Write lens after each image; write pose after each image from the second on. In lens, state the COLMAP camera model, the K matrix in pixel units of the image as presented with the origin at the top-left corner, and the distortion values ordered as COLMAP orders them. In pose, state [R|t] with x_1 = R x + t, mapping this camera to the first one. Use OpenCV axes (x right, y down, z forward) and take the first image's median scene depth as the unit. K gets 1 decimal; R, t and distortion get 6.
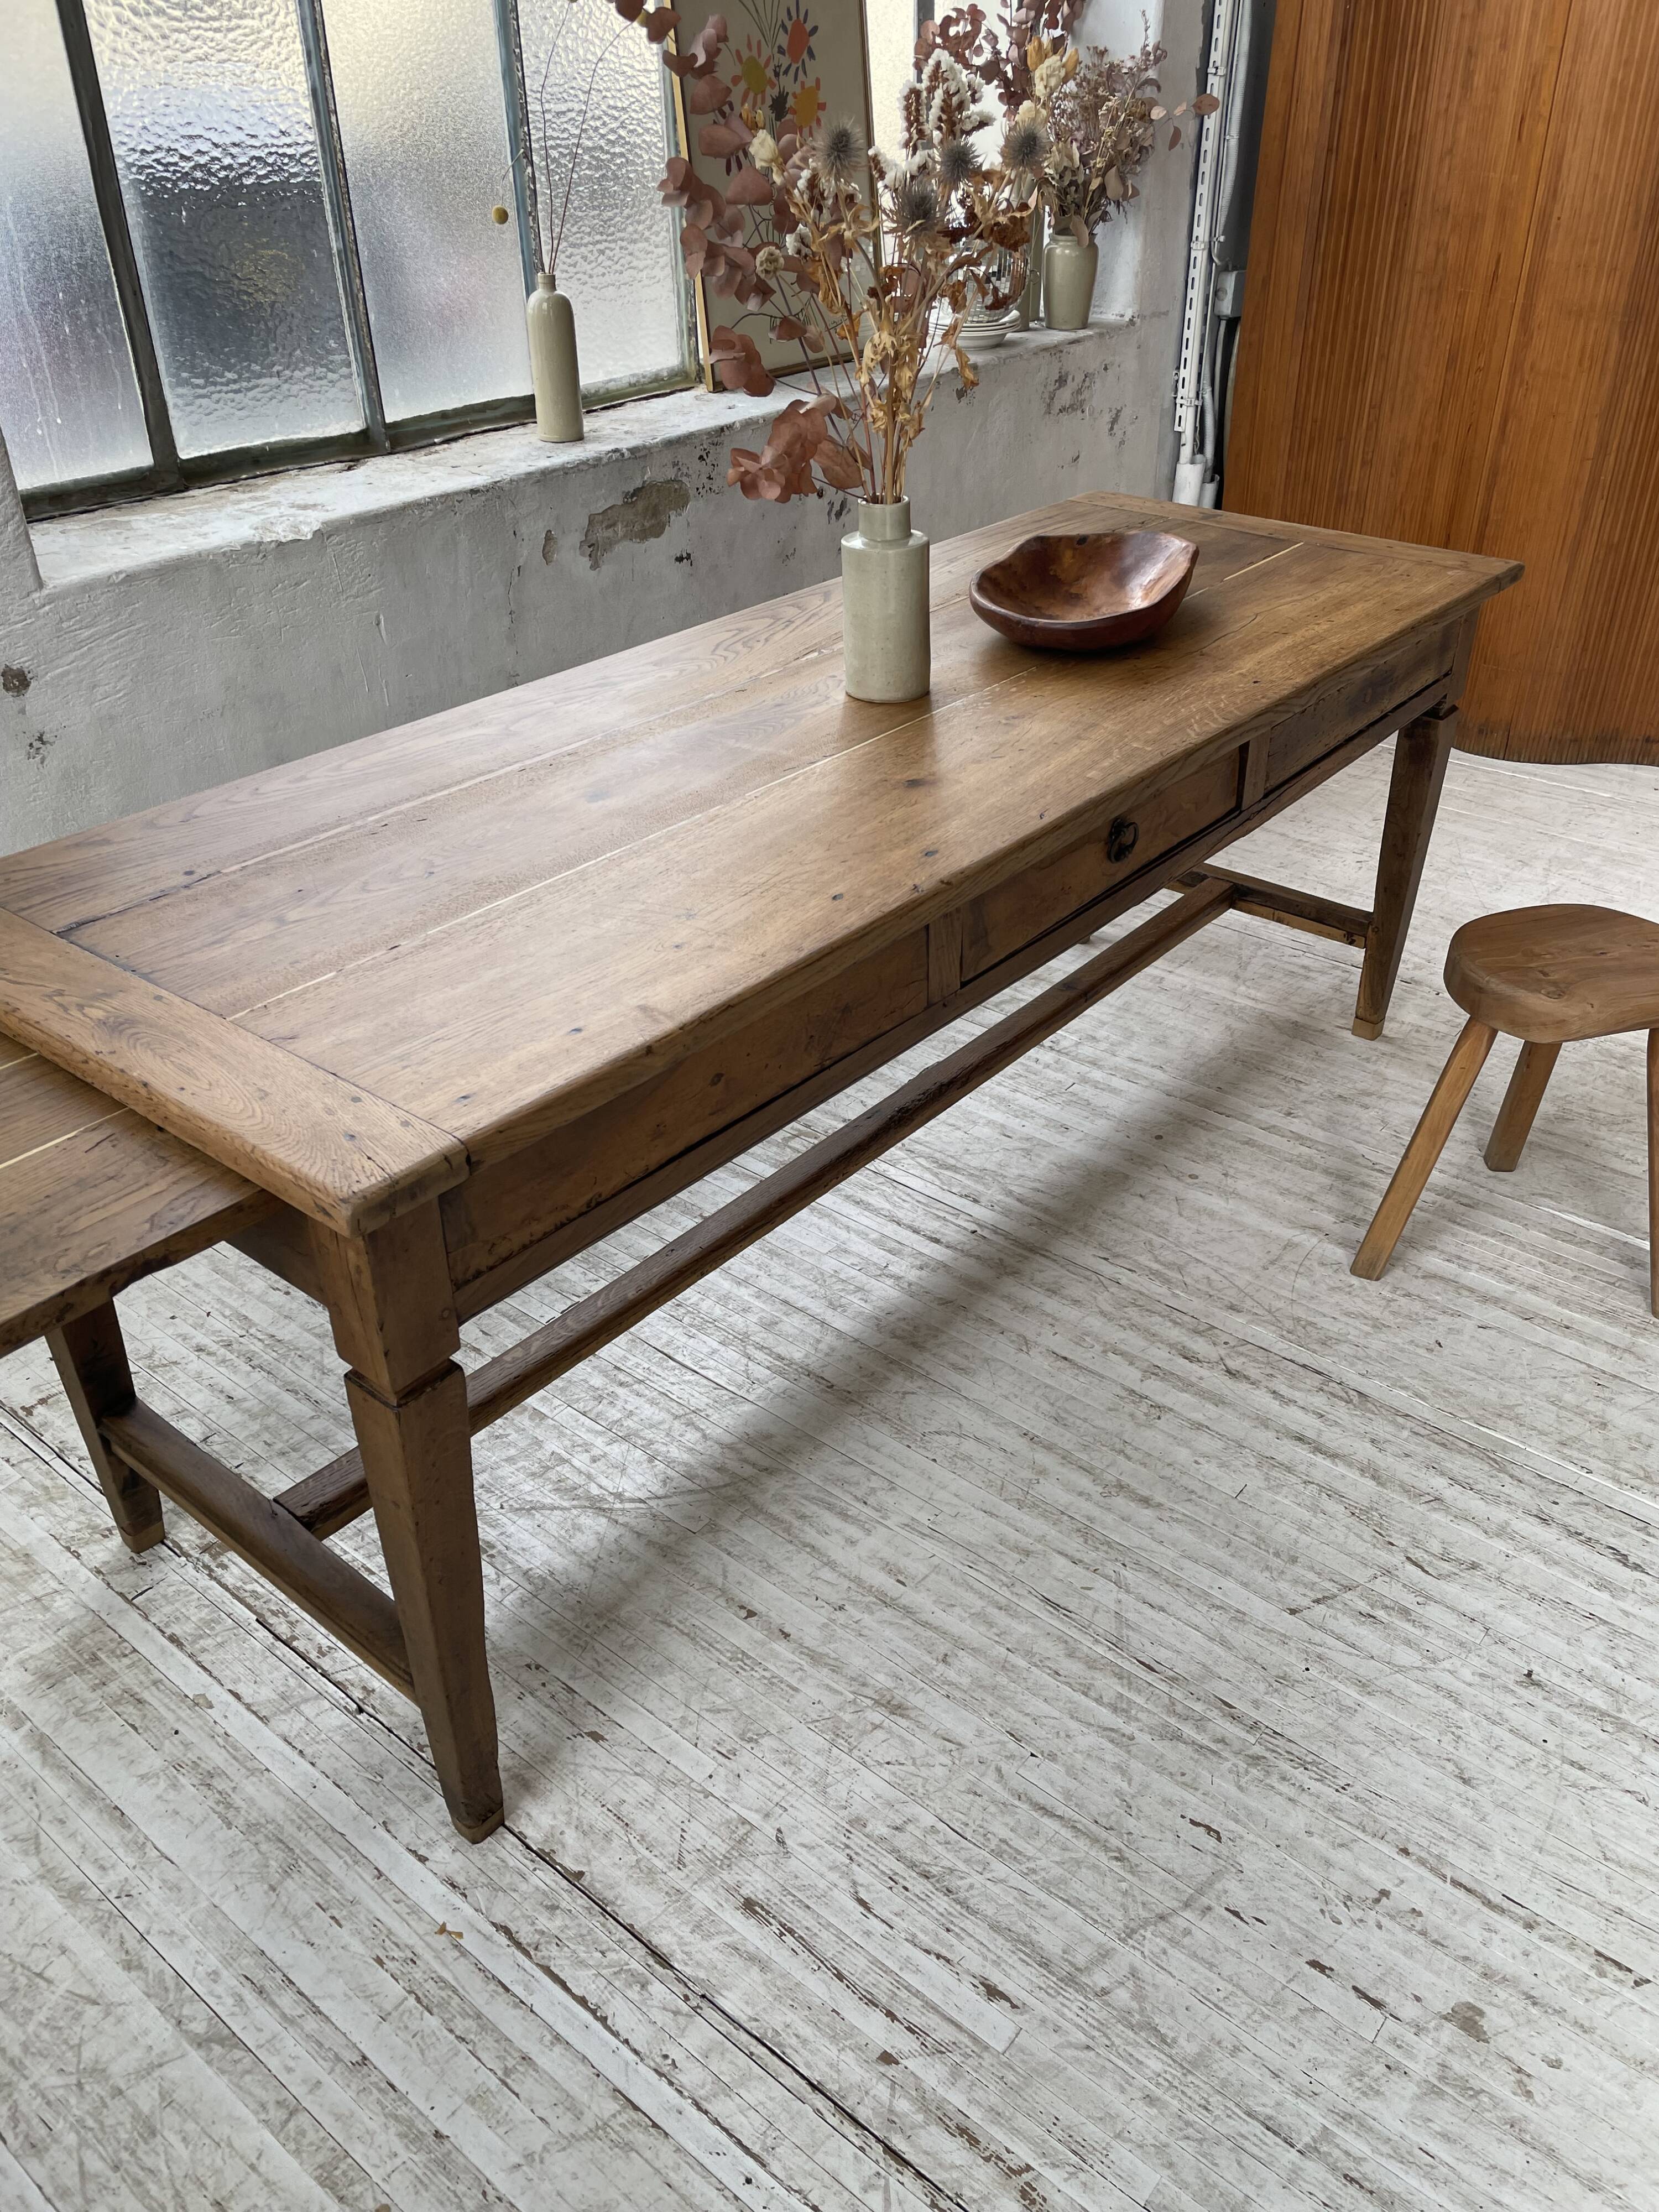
lens RADIAL K [[1678.8, 0, 851.3], [0, 1678.8, 1115.1], [0, 0, 1]] dist [0.086048, -0.118463]
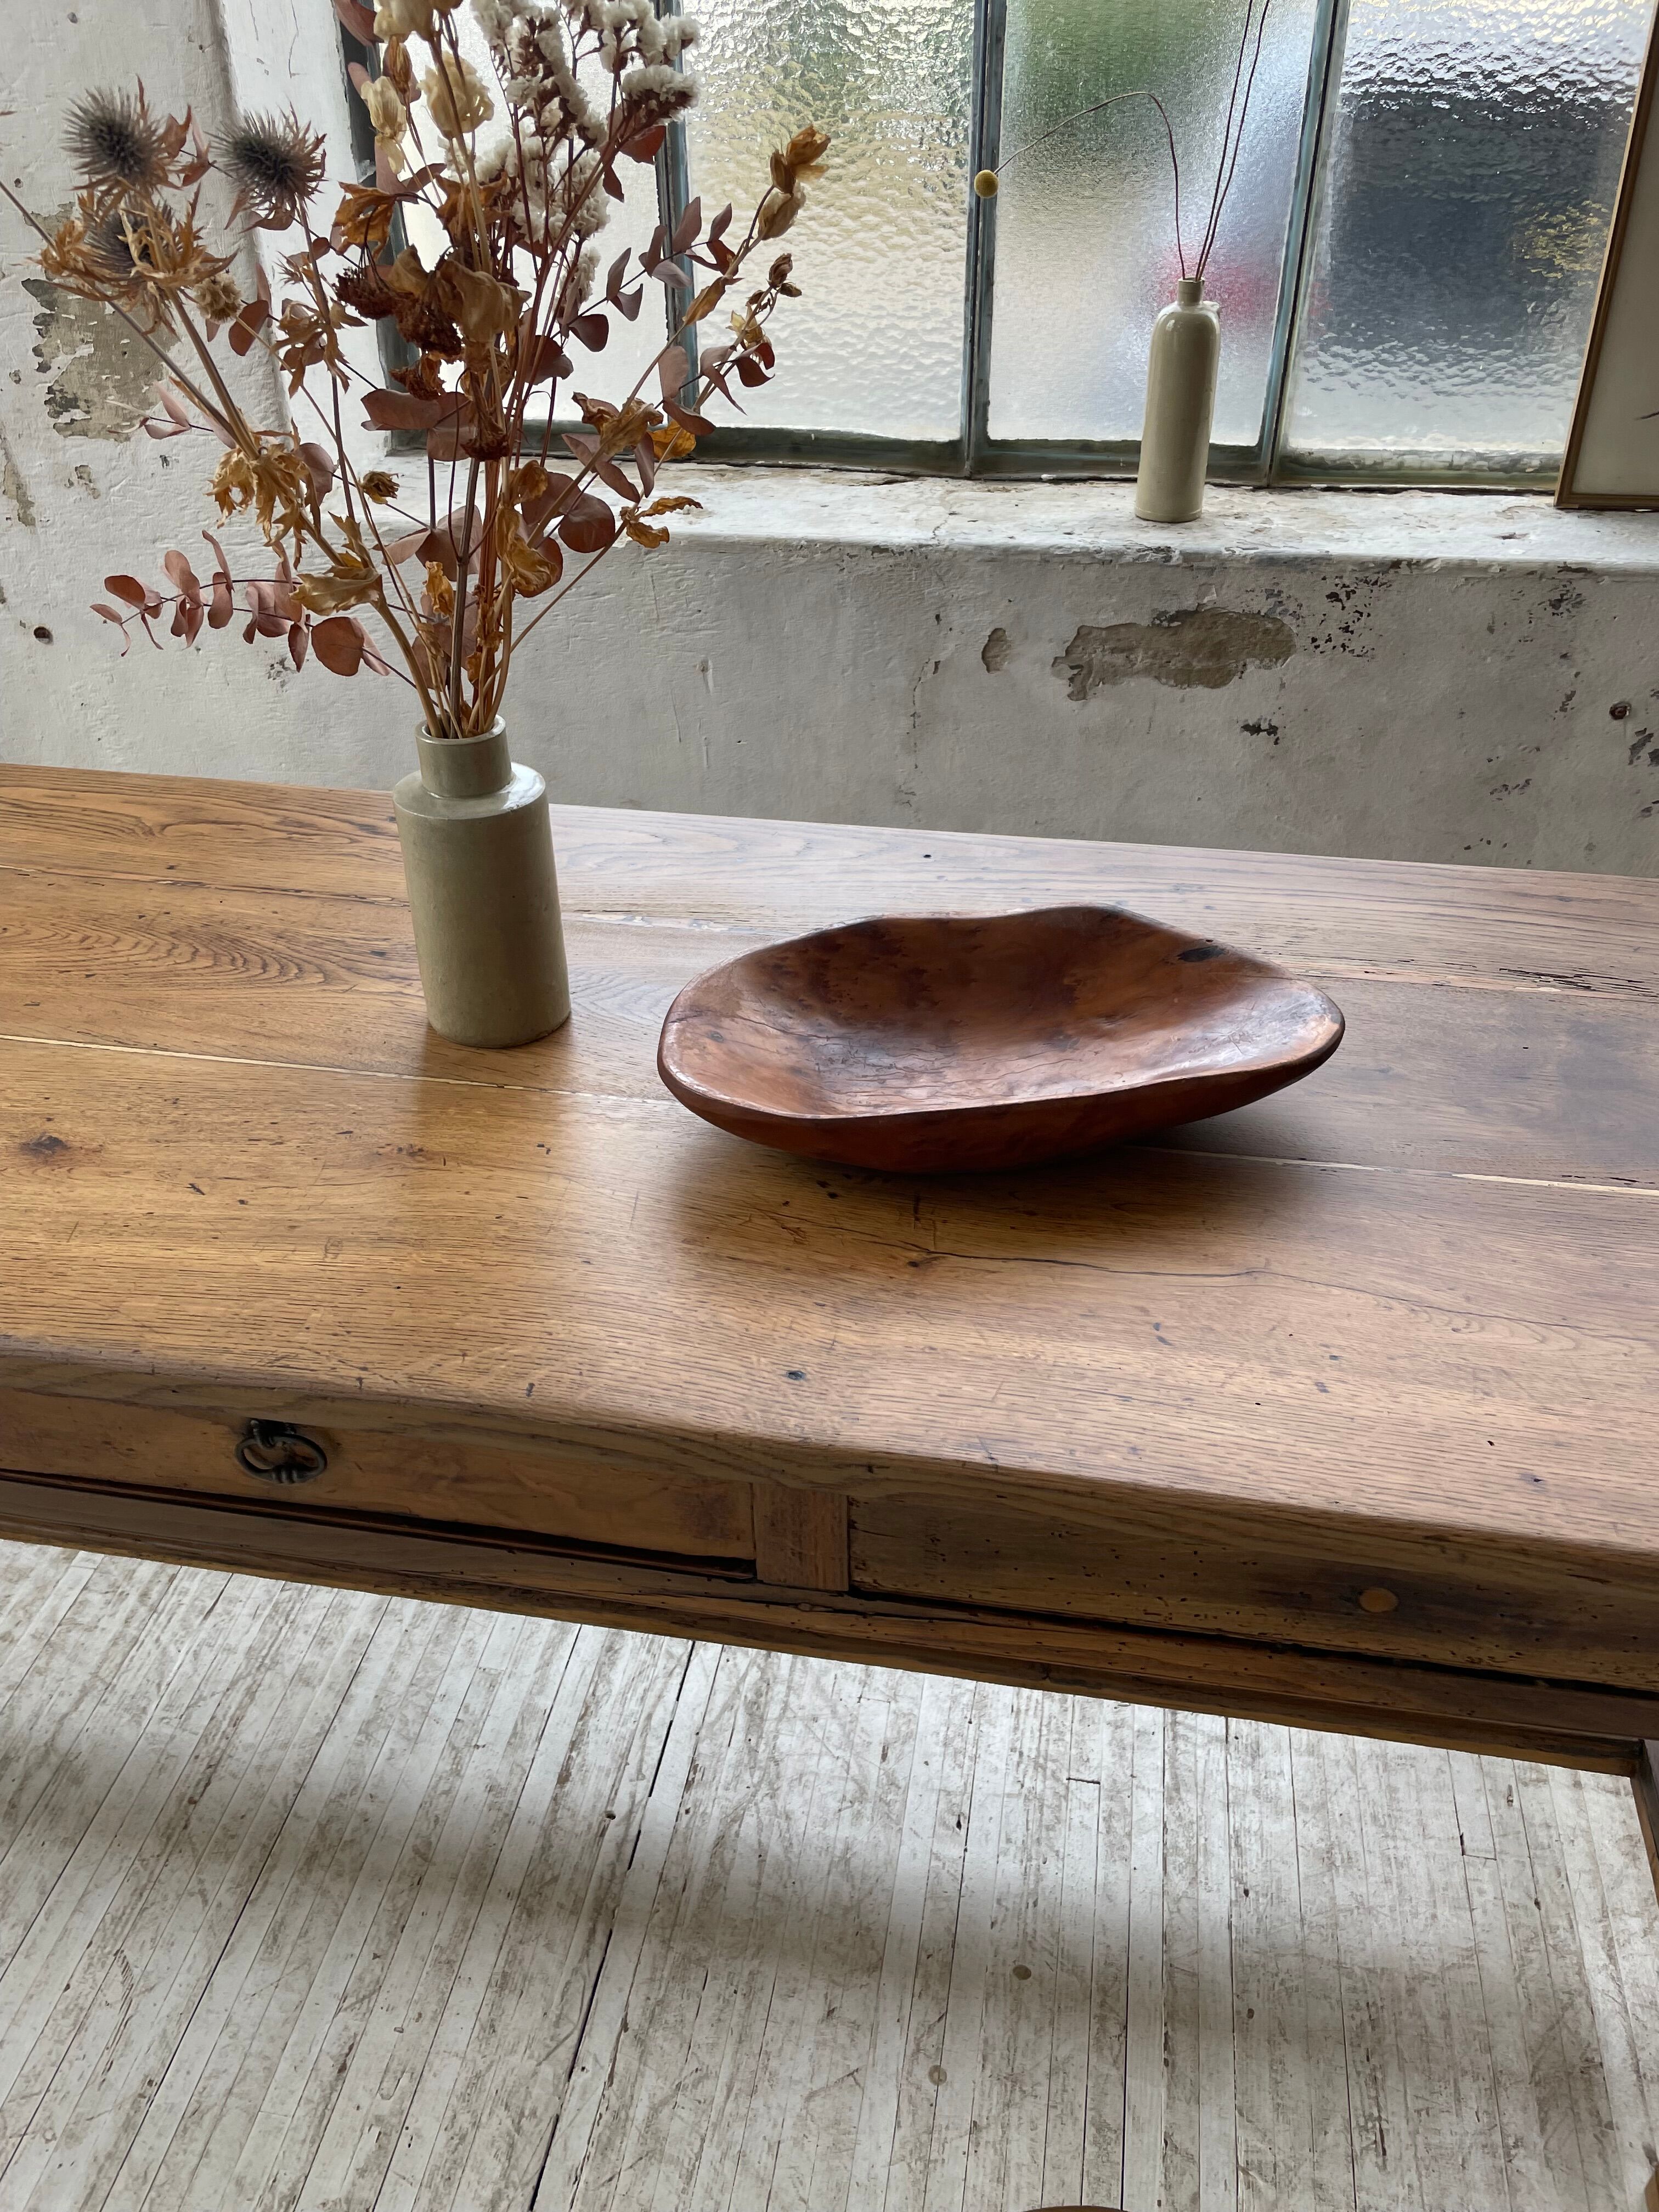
lens RADIAL K [[1682.9, 0, 821.4], [0, 1682.9, 1101.2], [0, 0, 1]] dist [0.081827, -0.114525]
pose [[0.487911, 0.495745, -0.718456, 0.557007], [-0.469452, 0.842934, 0.262827, -0.461818], [0.735906, 0.209044, 0.644005, 0.738268]]
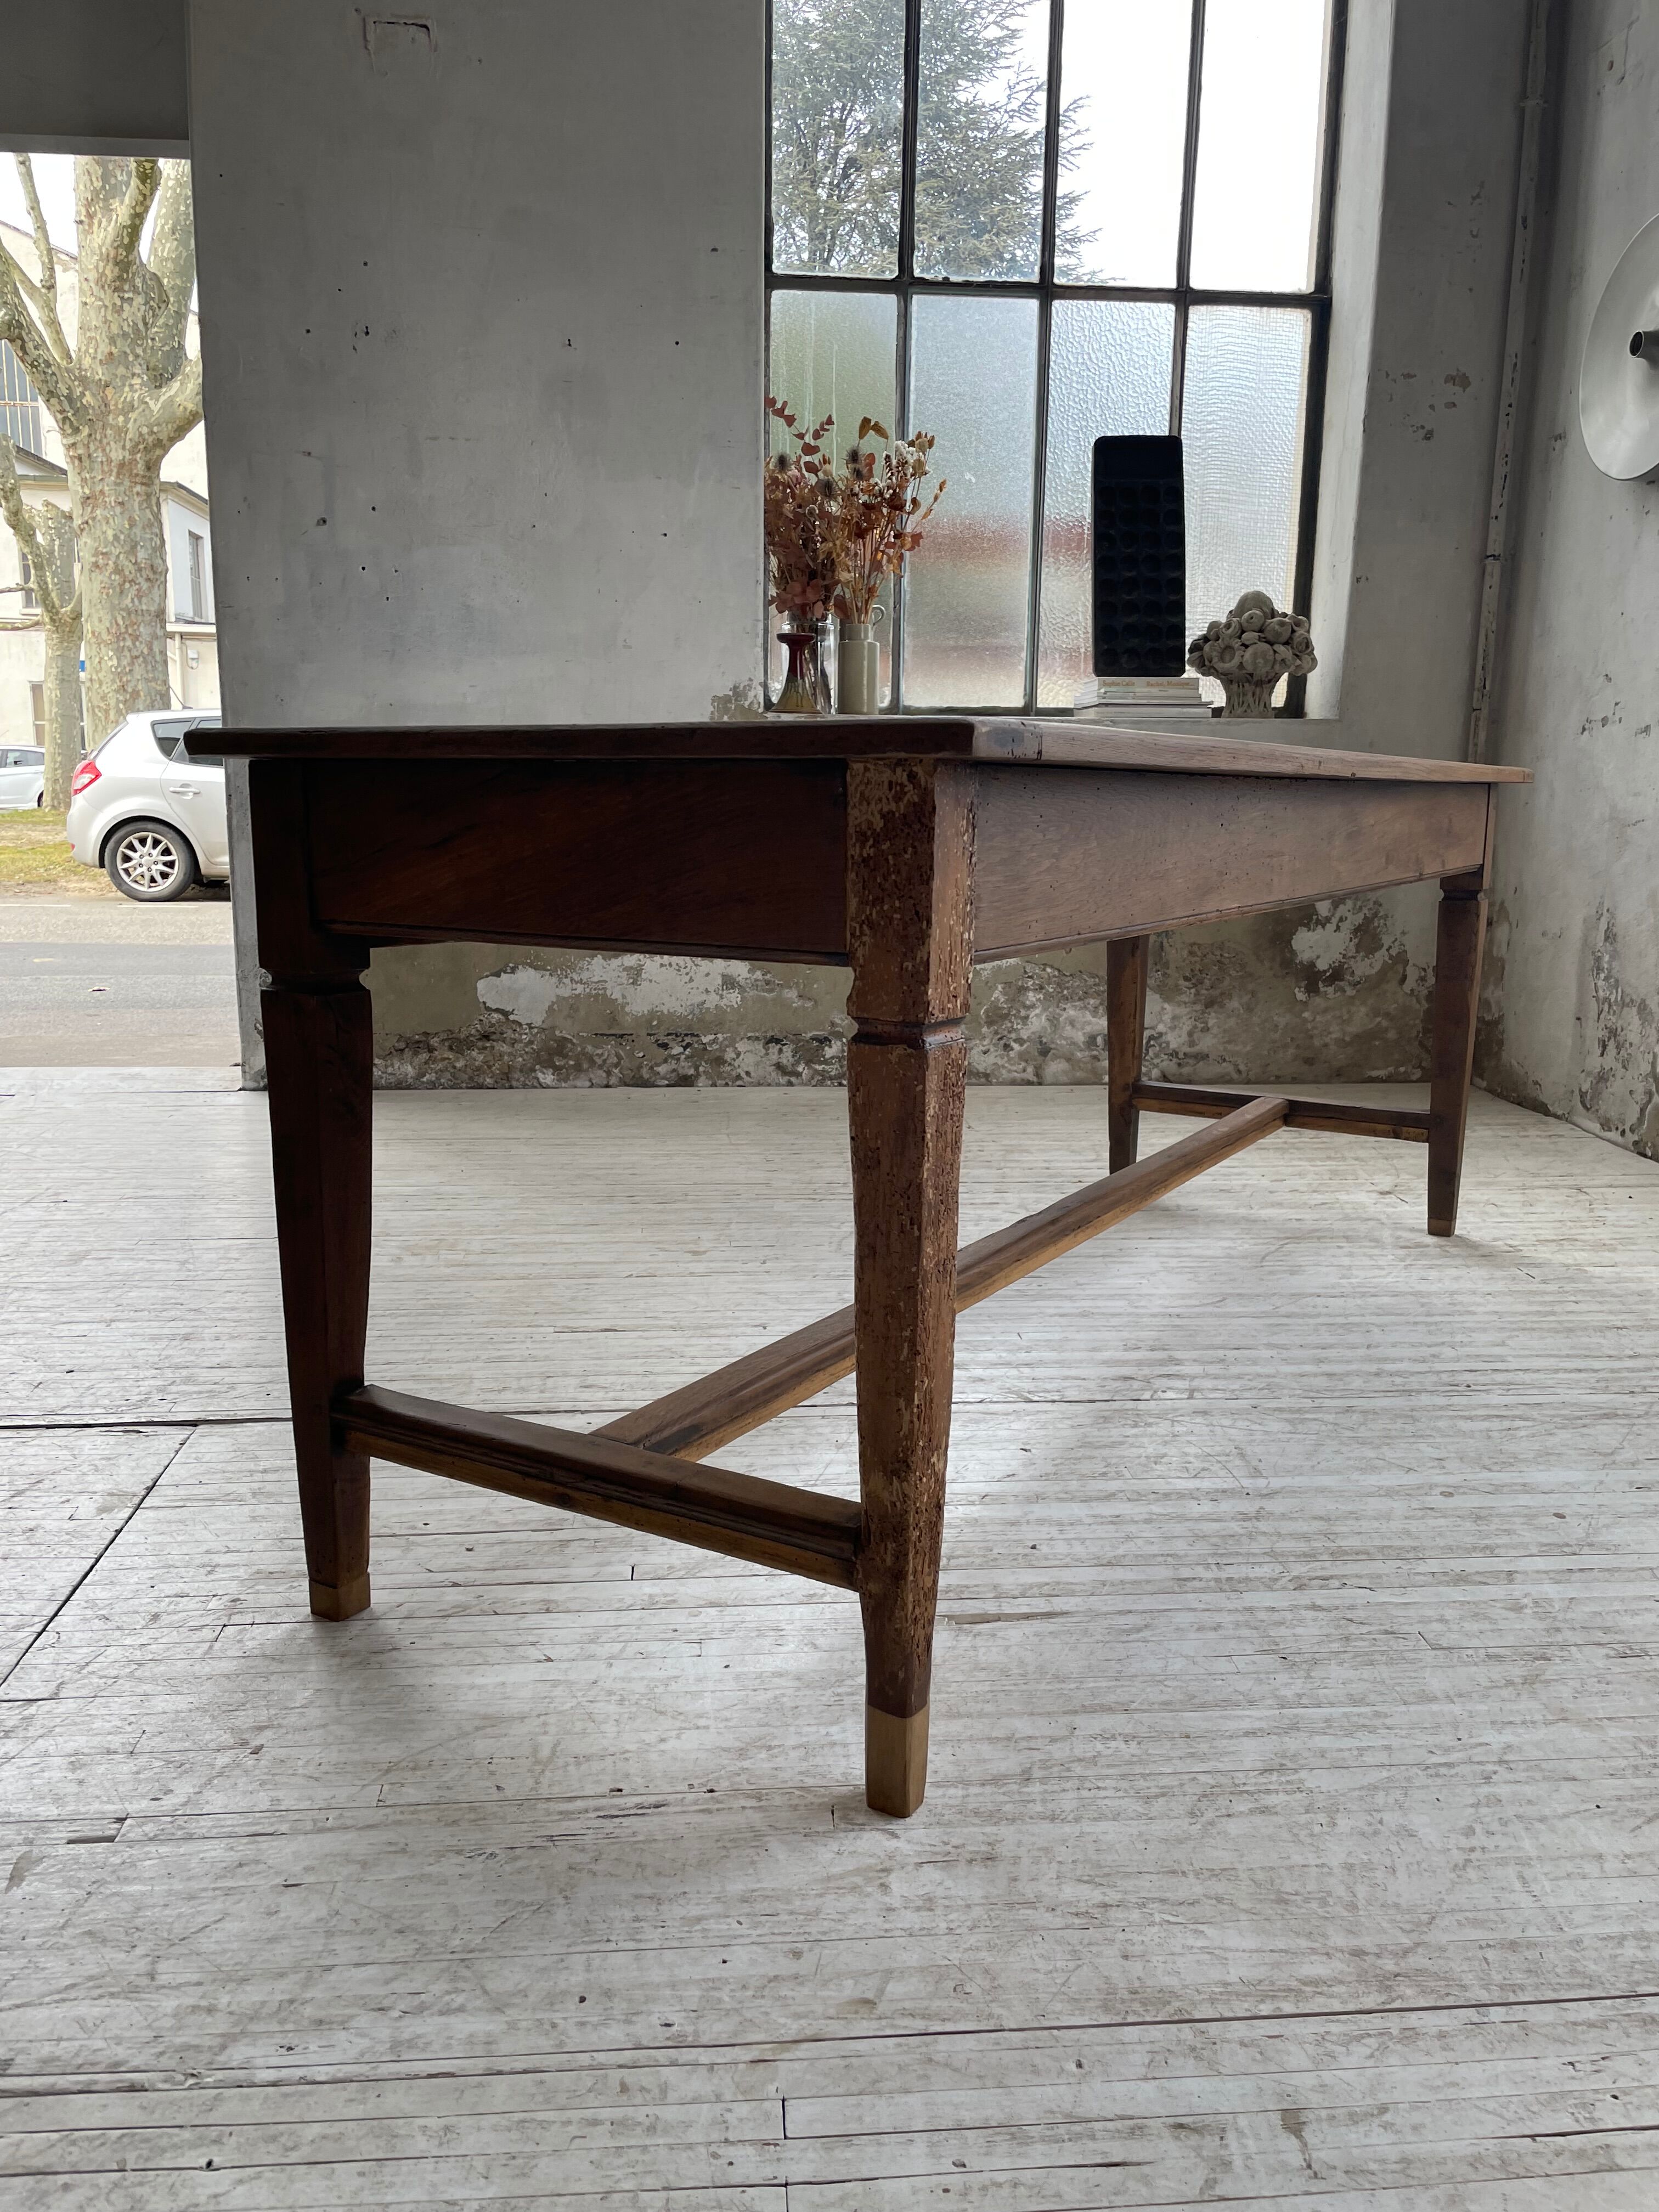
lens RADIAL K [[1682.9, 0, 843.4], [0, 1682.9, 1117.7], [0, 0, 1]] dist [0.081827, -0.114525]
pose [[-0.715281, 0.131073, -0.686435, 1.150851], [-0.384496, 0.746405, 0.543178, -0.504949], [0.583555, 0.652456, -0.483492, 1.448967]]
